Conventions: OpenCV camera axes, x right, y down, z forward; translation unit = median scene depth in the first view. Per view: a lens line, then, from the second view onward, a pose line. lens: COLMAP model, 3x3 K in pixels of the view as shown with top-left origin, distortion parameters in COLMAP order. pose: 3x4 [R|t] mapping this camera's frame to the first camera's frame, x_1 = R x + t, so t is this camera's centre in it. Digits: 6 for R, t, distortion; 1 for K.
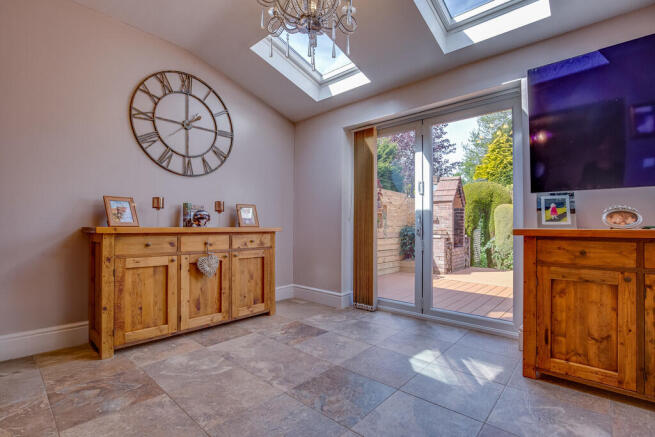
lens RADIAL K [[304.5, 0, 328.0], [0, 304.5, 227.3], [0, 0, 1]] dist [-0.033534, 0.000351]
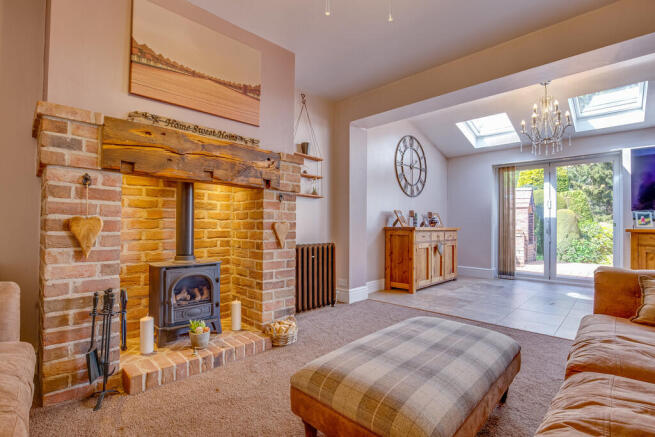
lens RADIAL K [[304.5, 0, 328.0], [0, 304.5, 227.3], [0, 0, 1]] dist [-0.033534, 0.000351]
pose [[0.998405, 0.004996, -0.056240, -0.840001], [-0.005044, 0.999987, -0.000722, 0.004408], [0.056236, 0.001005, 0.998417, -0.726188]]
